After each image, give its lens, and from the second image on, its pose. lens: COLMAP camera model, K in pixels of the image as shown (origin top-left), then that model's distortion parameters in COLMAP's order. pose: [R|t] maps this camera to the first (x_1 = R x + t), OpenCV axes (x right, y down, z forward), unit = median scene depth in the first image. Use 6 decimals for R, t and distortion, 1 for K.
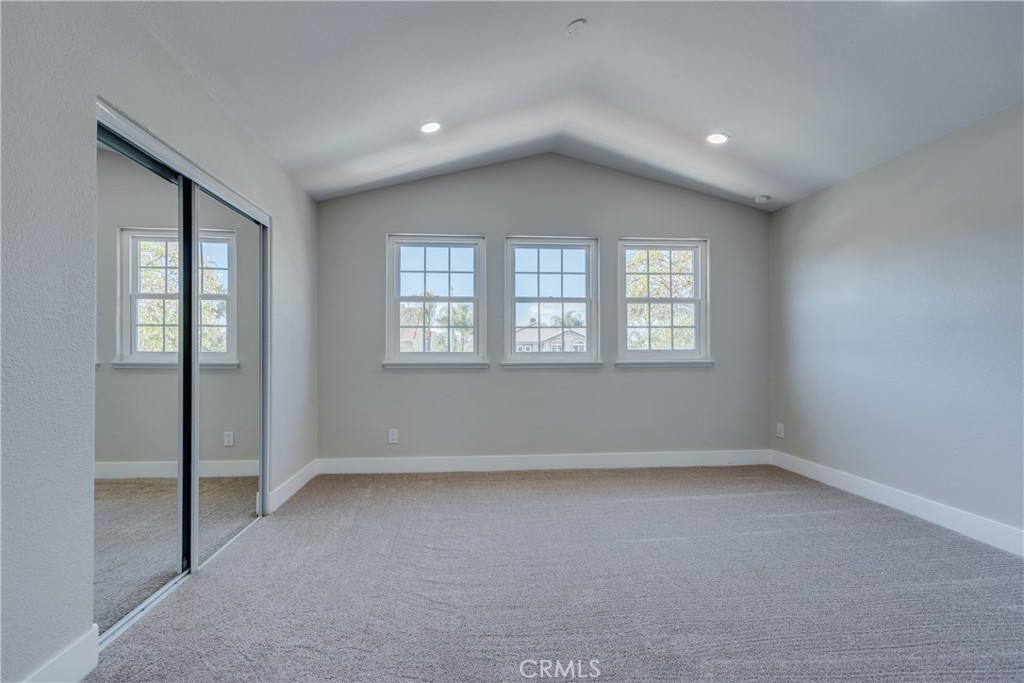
lens RADIAL K [[465.9, 0, 514.5], [0, 465.9, 344.5], [0, 0, 1]] dist [0.006440, -0.001485]
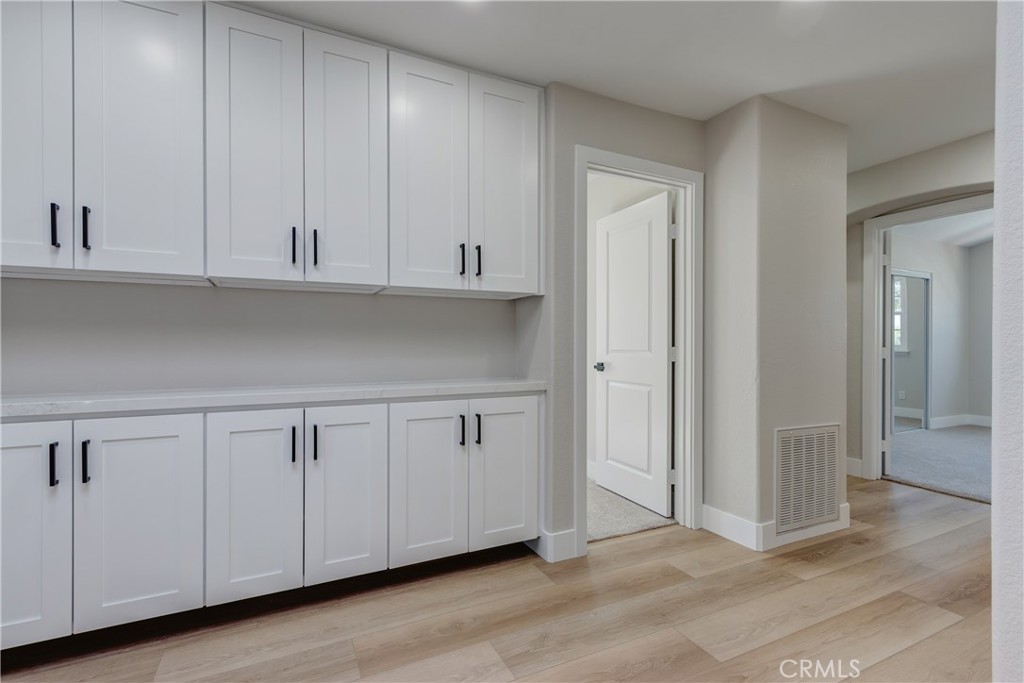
lens RADIAL K [[465.9, 0, 513.9], [0, 465.9, 339.2], [0, 0, 1]] dist [0.006440, -0.001485]
pose [[0.346009, 0.008424, -0.938193, 0.621088], [0.012198, 0.999835, 0.013476, -0.056637], [0.938152, -0.016107, 0.345849, -1.150017]]
